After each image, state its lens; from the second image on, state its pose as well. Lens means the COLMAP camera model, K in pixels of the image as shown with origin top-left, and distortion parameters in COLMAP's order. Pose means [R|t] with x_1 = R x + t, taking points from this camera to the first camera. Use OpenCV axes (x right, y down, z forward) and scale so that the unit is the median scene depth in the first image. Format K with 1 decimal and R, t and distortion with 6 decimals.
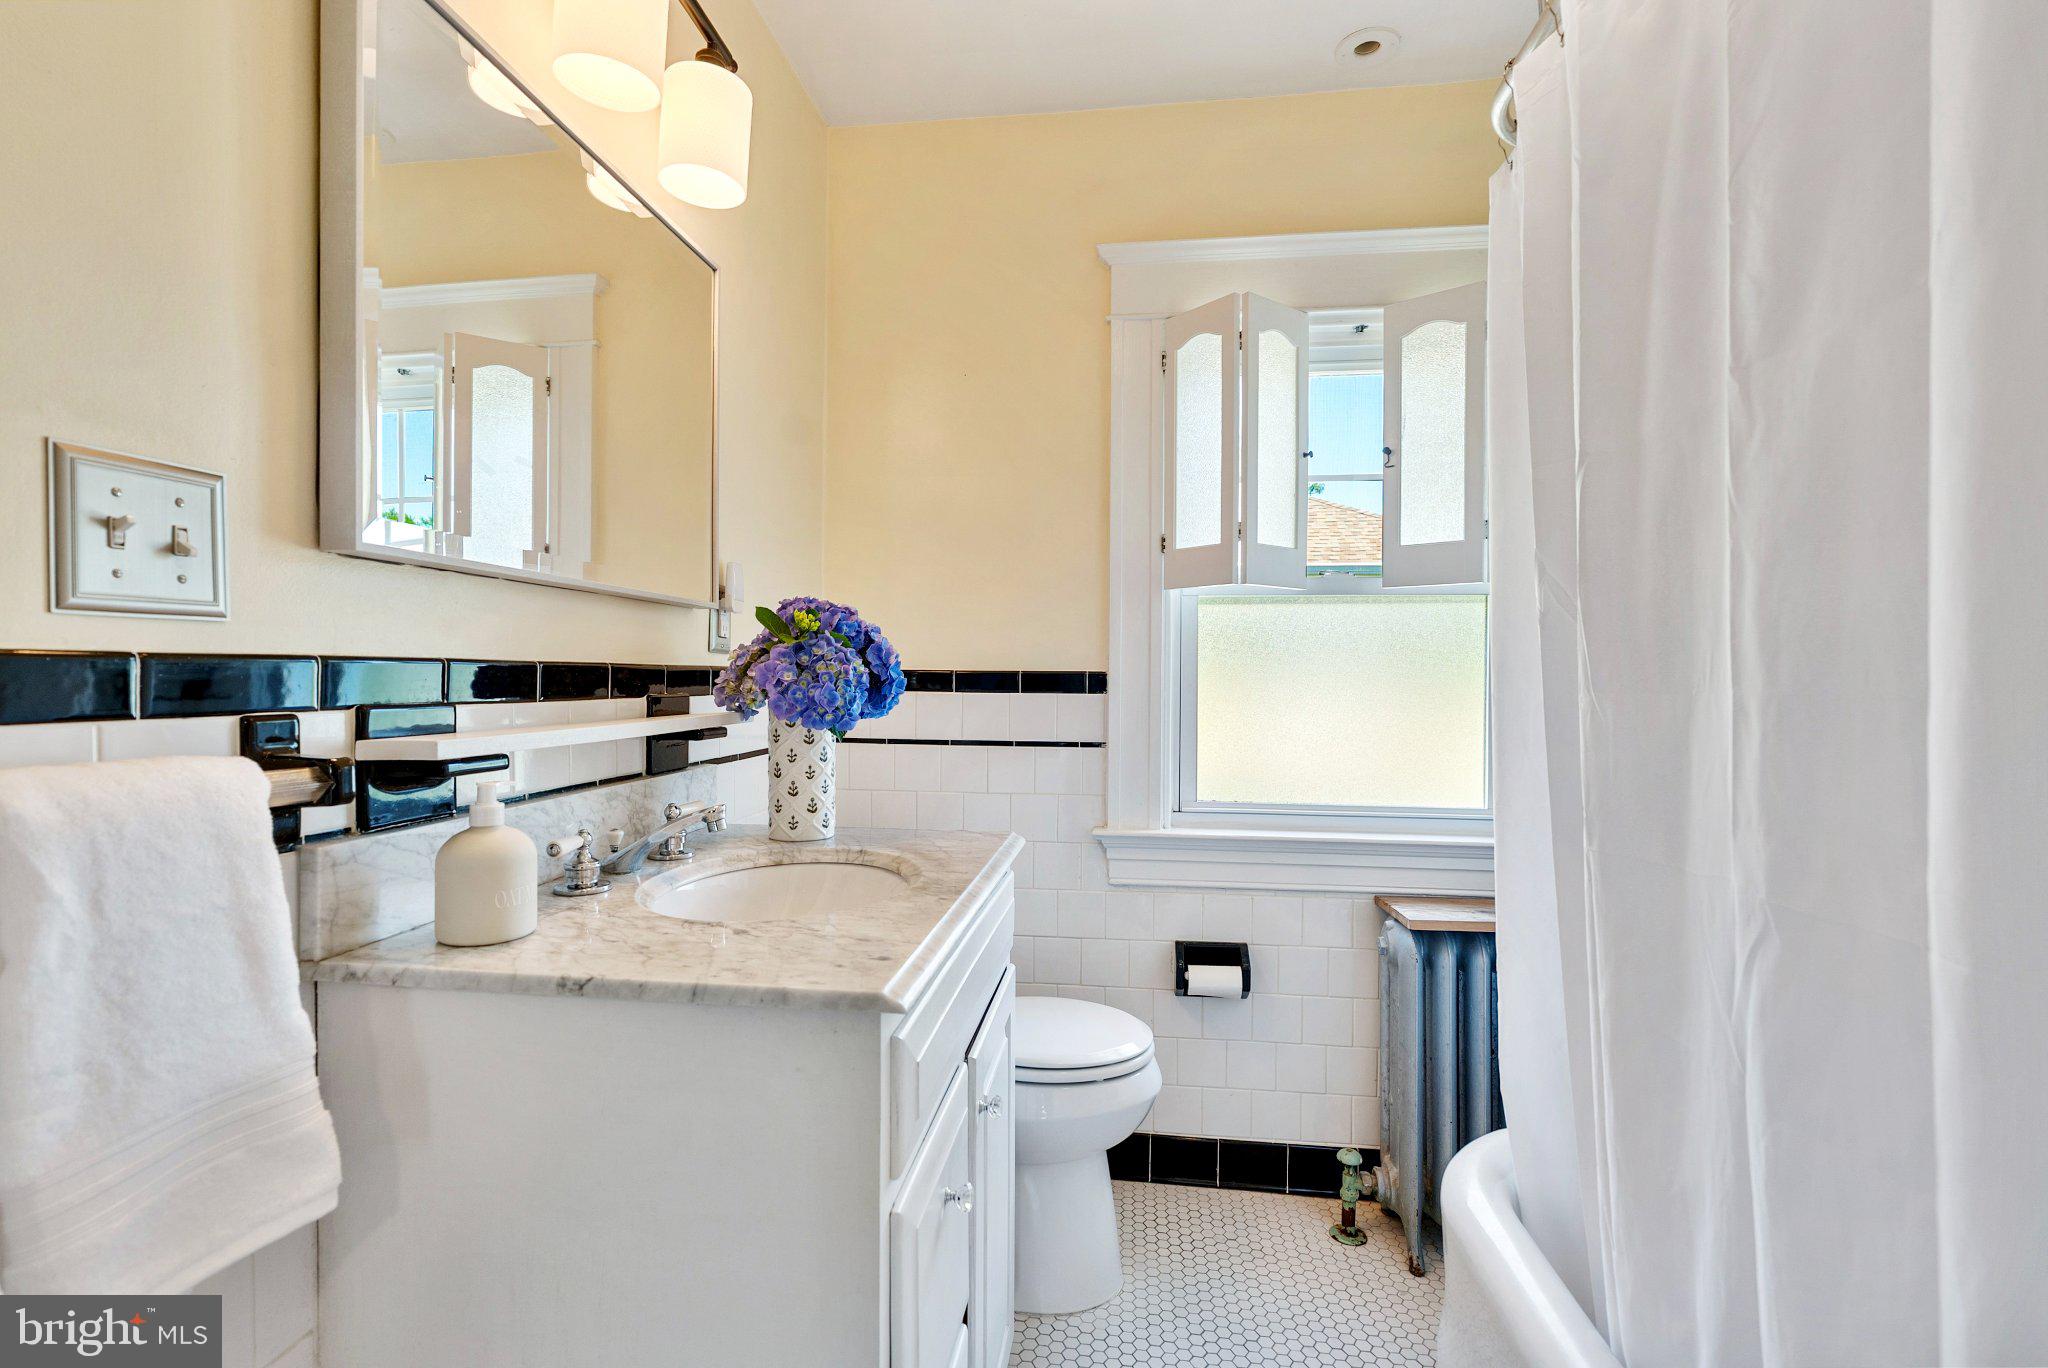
lens RADIAL K [[938.4, 0, 1024.0], [0, 938.4, 684.0], [0, 0, 1]] dist [0.001908, 0.000186]
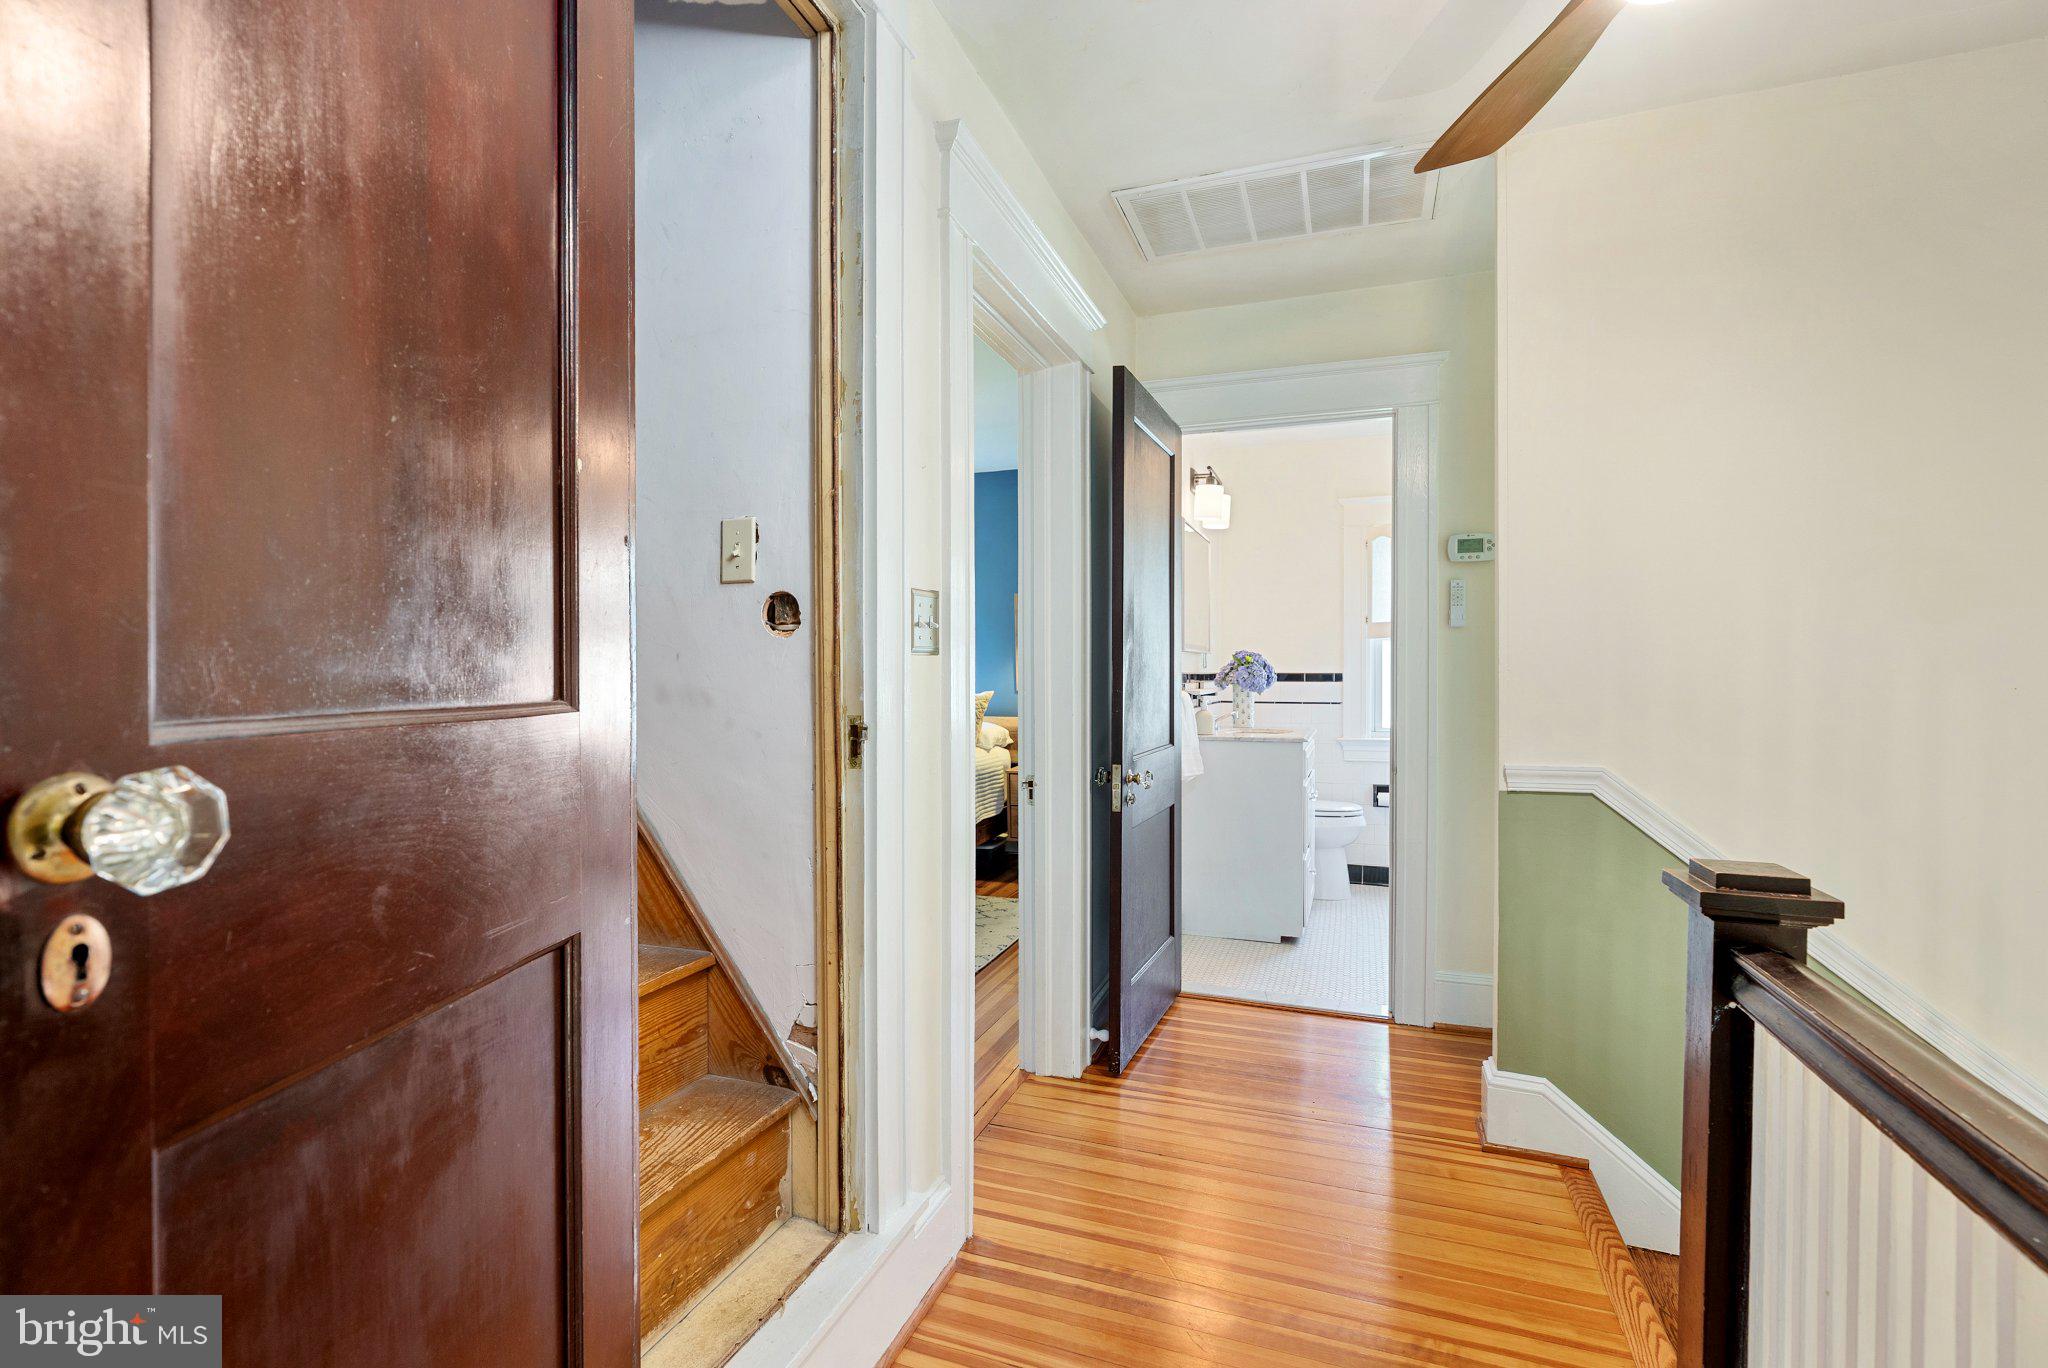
lens RADIAL K [[938.4, 0, 1024.0], [0, 938.4, 684.0], [0, 0, 1]] dist [0.001908, 0.000186]
pose [[0.975200, -0.006135, -0.221239, -0.253365], [0.006574, 0.999978, 0.001248, 0.010147], [0.221227, -0.002672, 0.975219, -2.197072]]
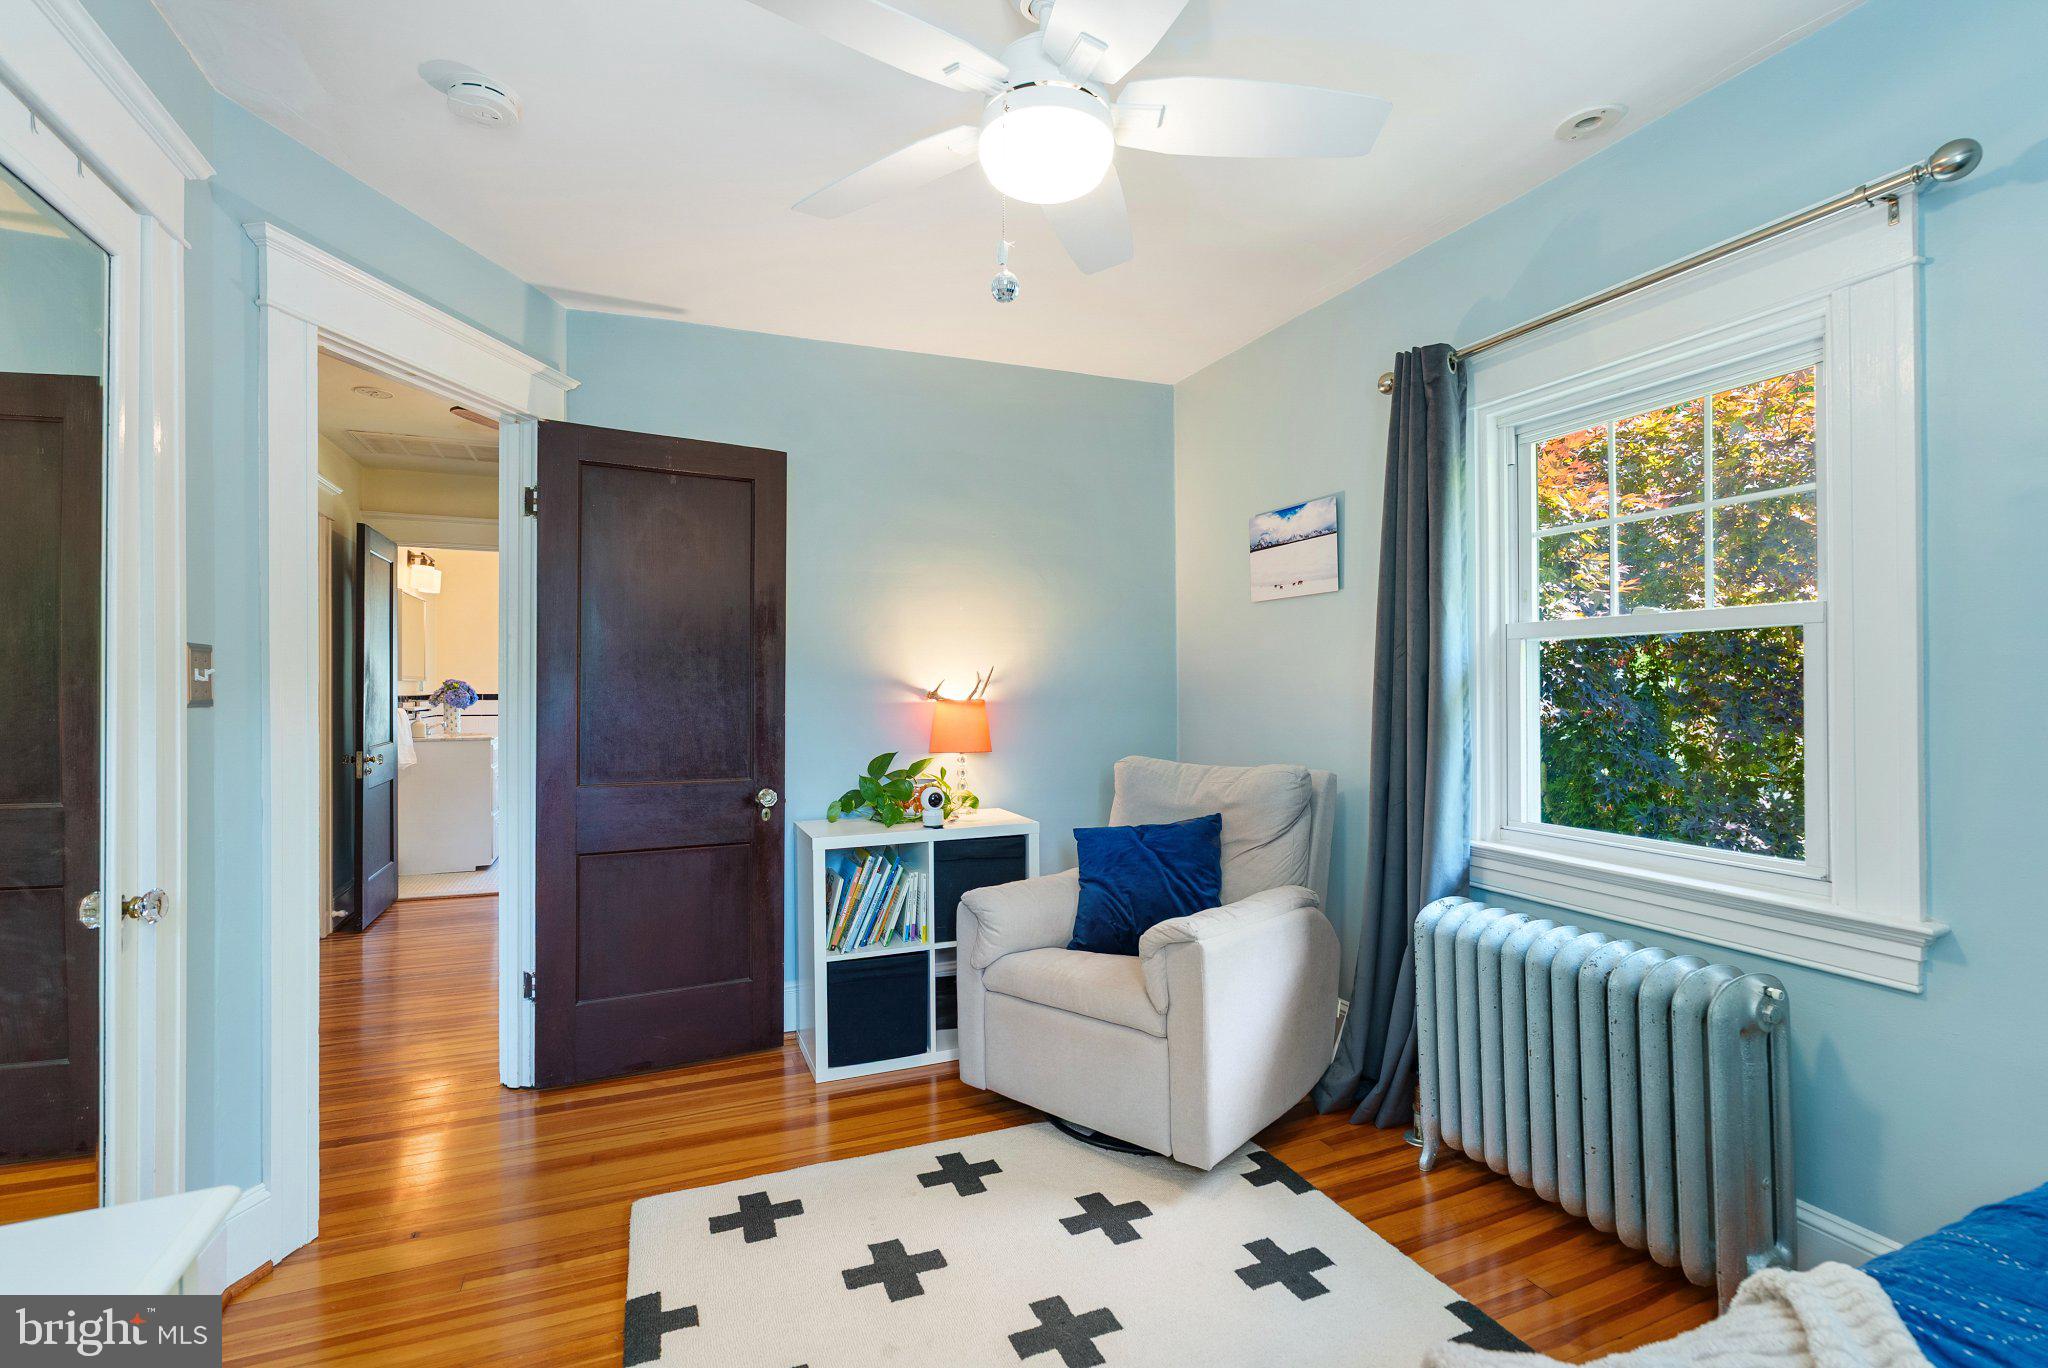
lens RADIAL K [[938.4, 0, 1024.0], [0, 938.4, 684.0], [0, 0, 1]] dist [0.001908, 0.000186]
pose [[0.866480, -0.007051, 0.499163, -0.105477], [0.009154, 0.999957, -0.001765, -0.036086], [-0.499129, 0.006099, 0.866506, -4.185079]]
